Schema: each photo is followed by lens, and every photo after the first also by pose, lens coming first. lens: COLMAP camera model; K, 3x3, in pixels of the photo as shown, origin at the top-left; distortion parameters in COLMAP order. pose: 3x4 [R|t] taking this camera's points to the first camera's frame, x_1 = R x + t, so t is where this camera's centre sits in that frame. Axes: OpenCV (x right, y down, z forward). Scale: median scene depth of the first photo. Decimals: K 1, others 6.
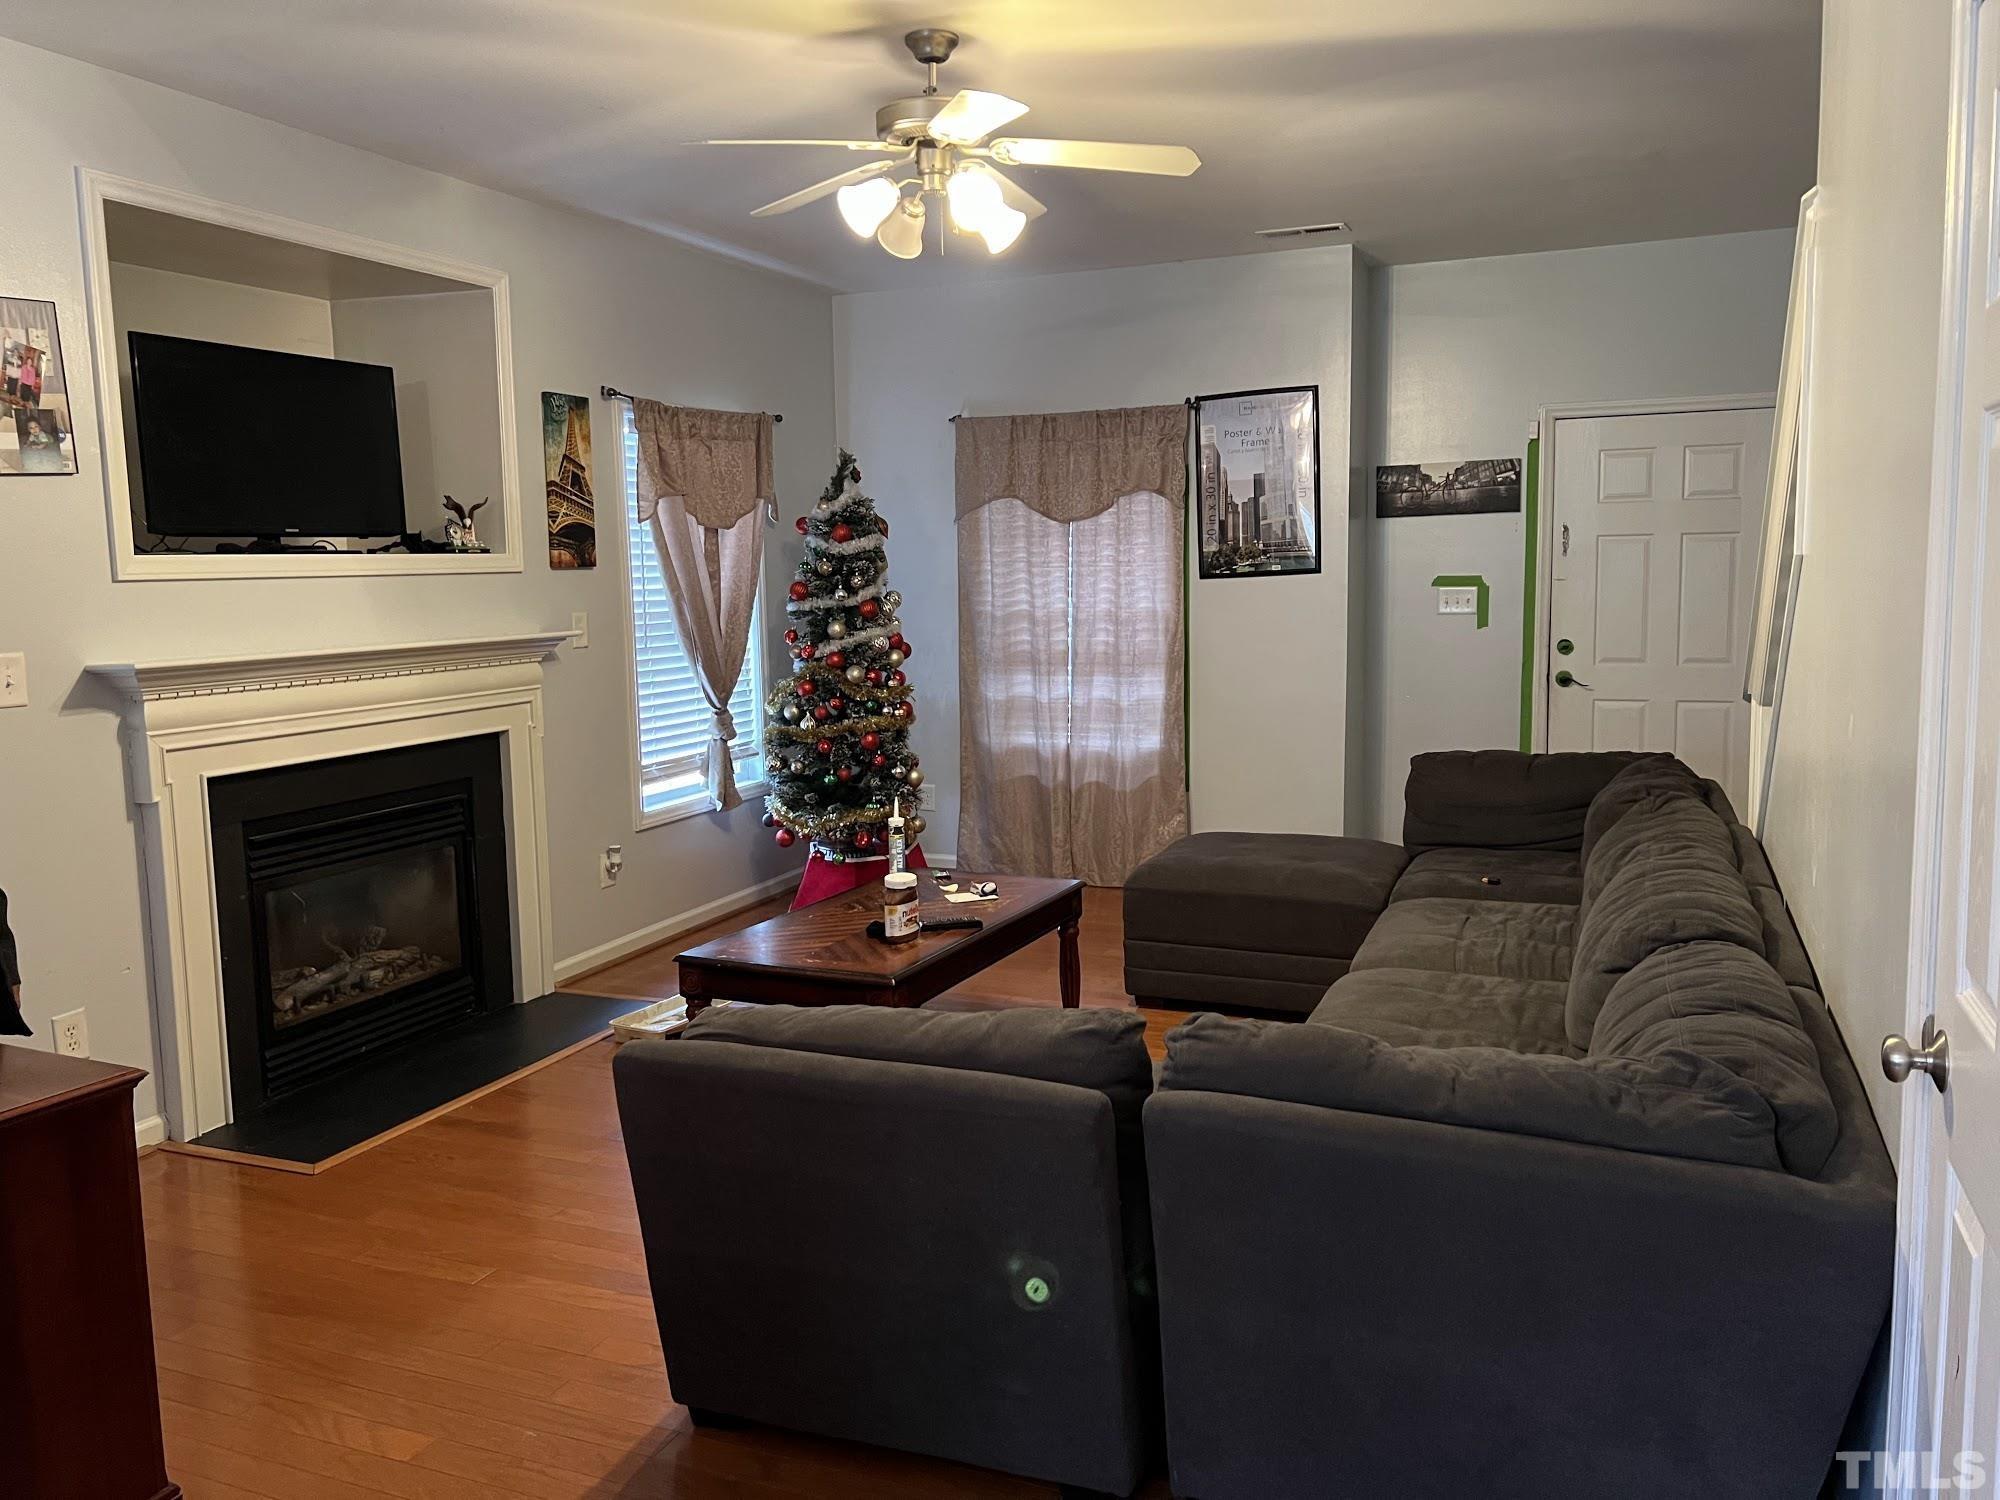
lens RADIAL K [[1494.4, 0, 1004.5], [0, 1494.4, 749.0], [0, 0, 1]] dist [0.074587, -0.086814]
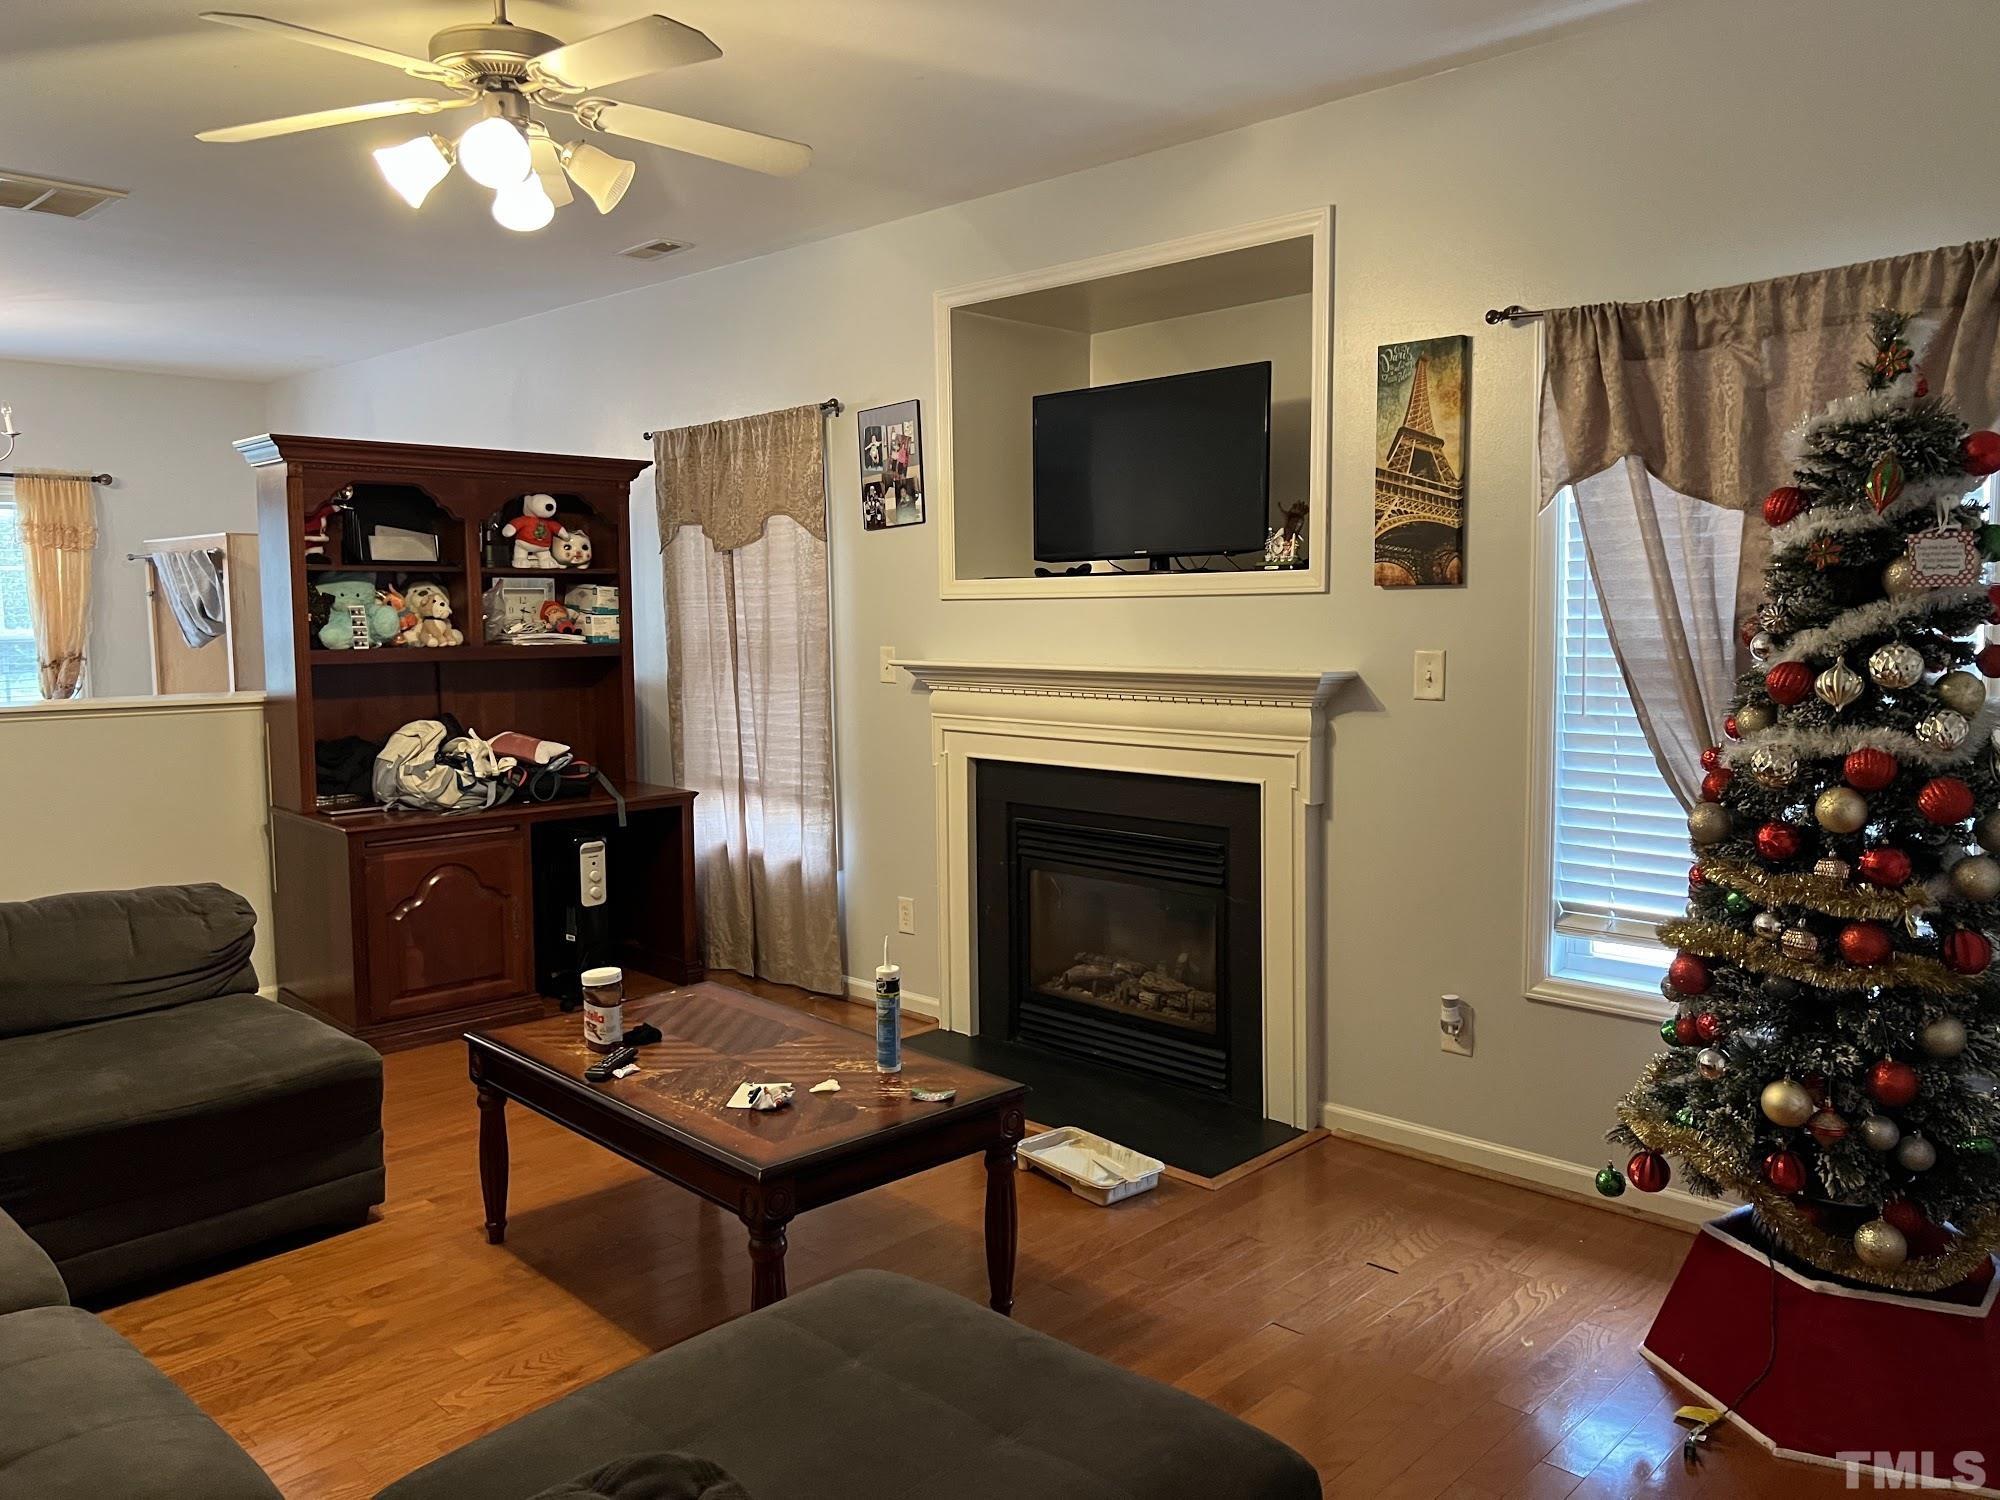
lens RADIAL K [[1494.4, 0, 1009.3], [0, 1494.4, 749.2], [0, 0, 1]] dist [0.074587, -0.086814]
pose [[-0.356845, 0.114200, -0.927157, 0.482228], [-0.099537, 0.982201, 0.159290, -0.149772], [0.928846, 0.149128, -0.339126, 1.159386]]
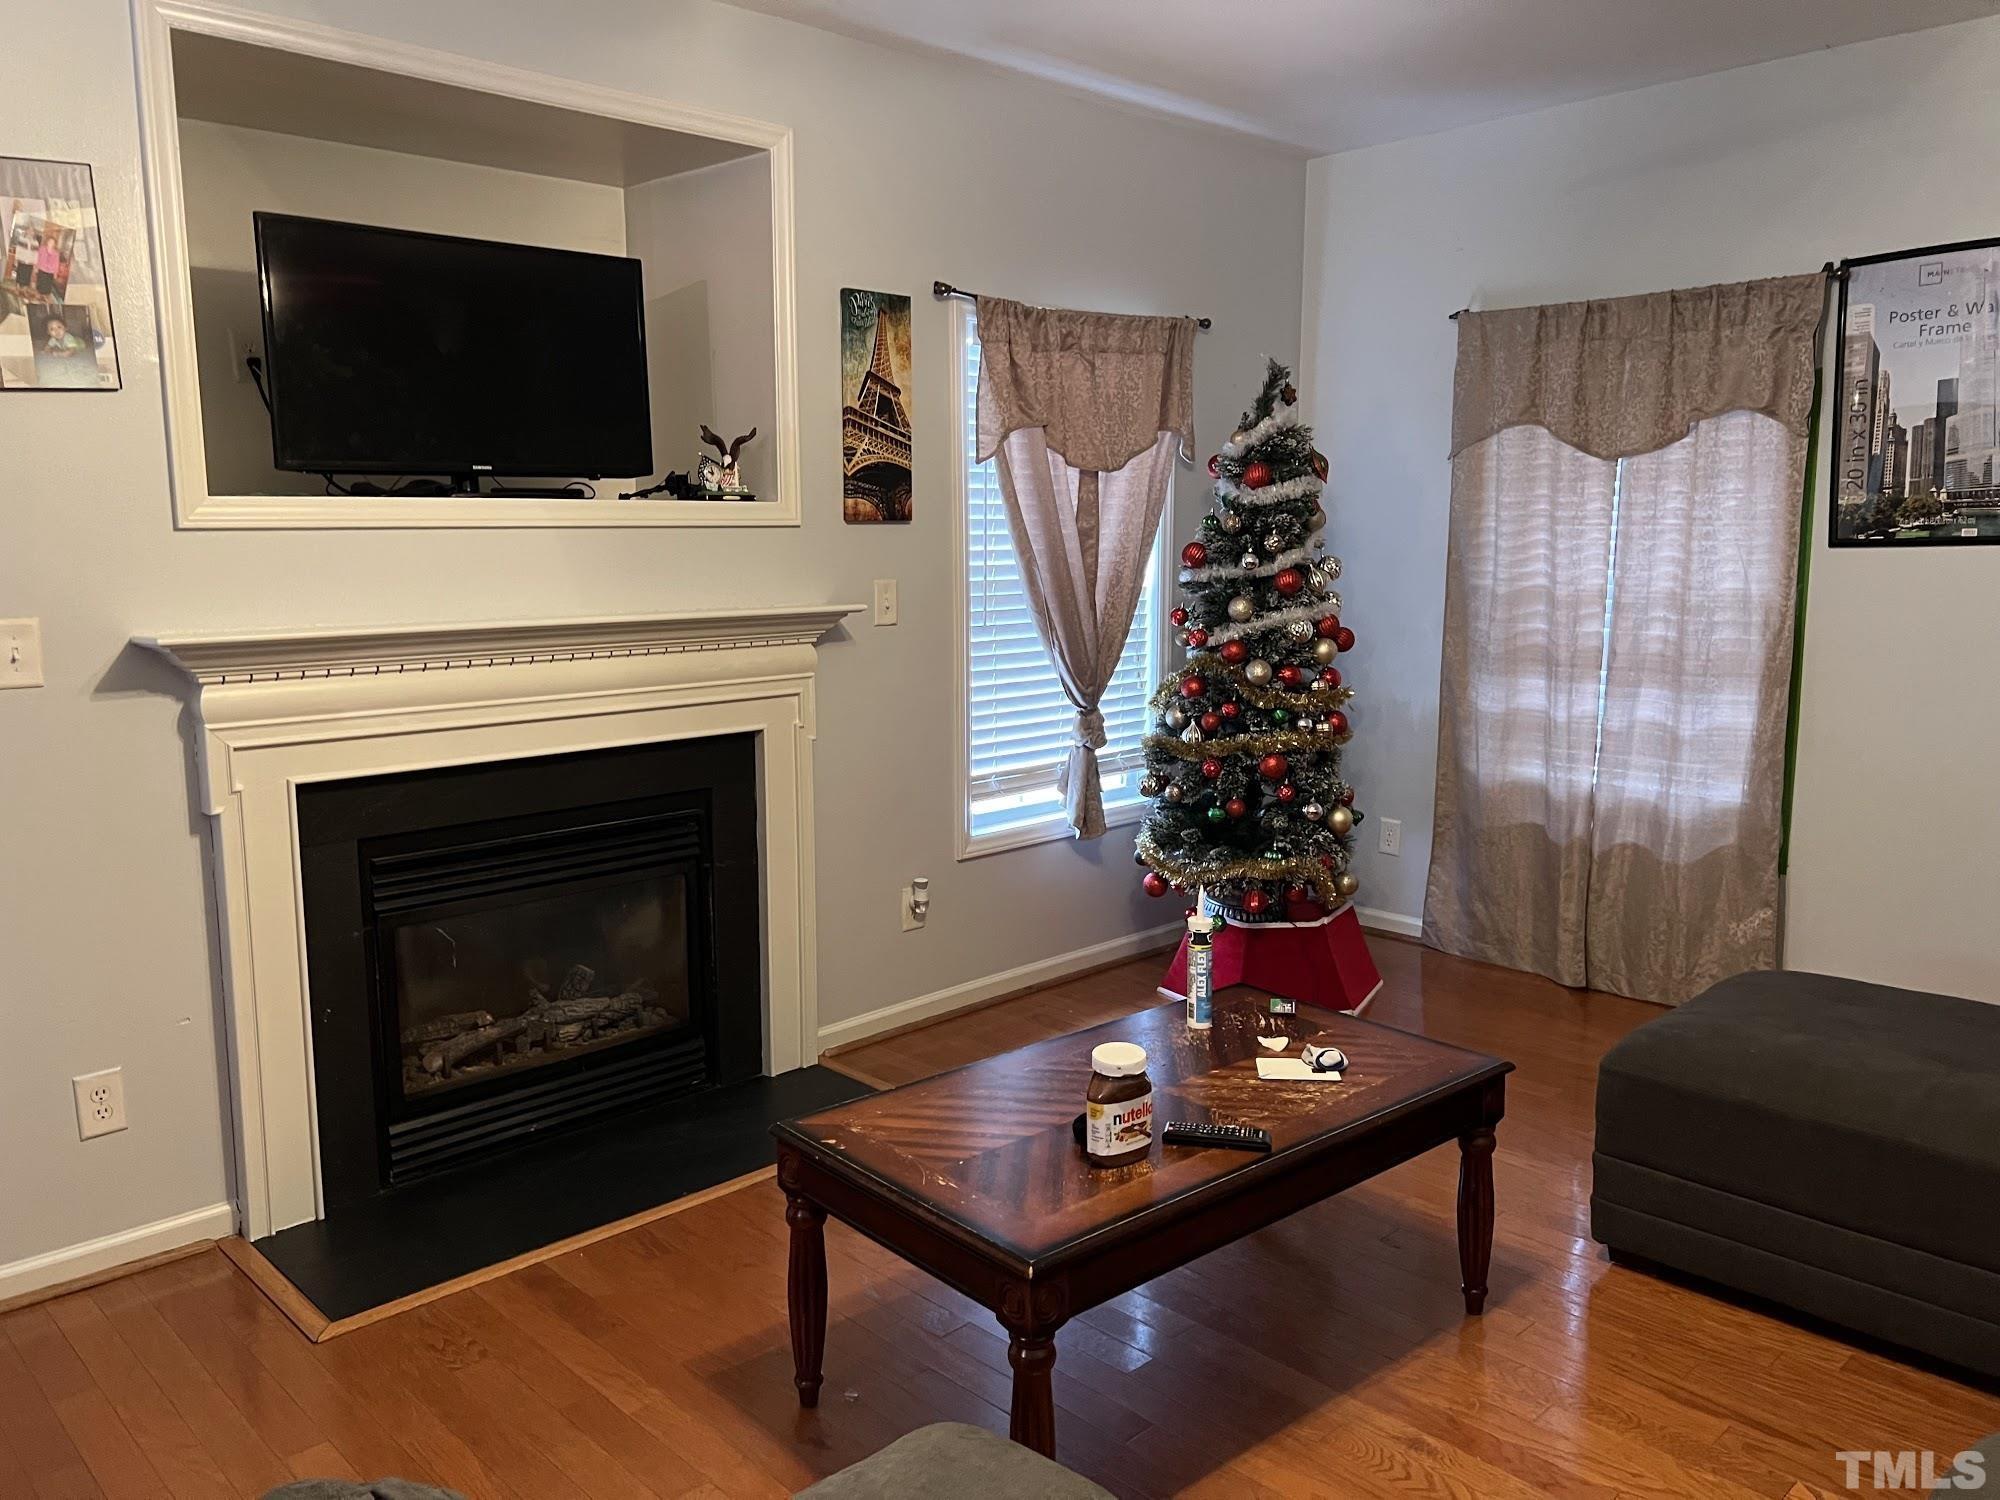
lens RADIAL K [[1494.4, 0, 993.6], [0, 1494.4, 739.6], [0, 0, 1]] dist [0.074587, -0.086814]
pose [[0.915532, 0.072199, -0.395712, 0.086071], [-0.062283, 0.997340, 0.037867, -0.044609], [0.397393, -0.010022, 0.917594, 0.343514]]
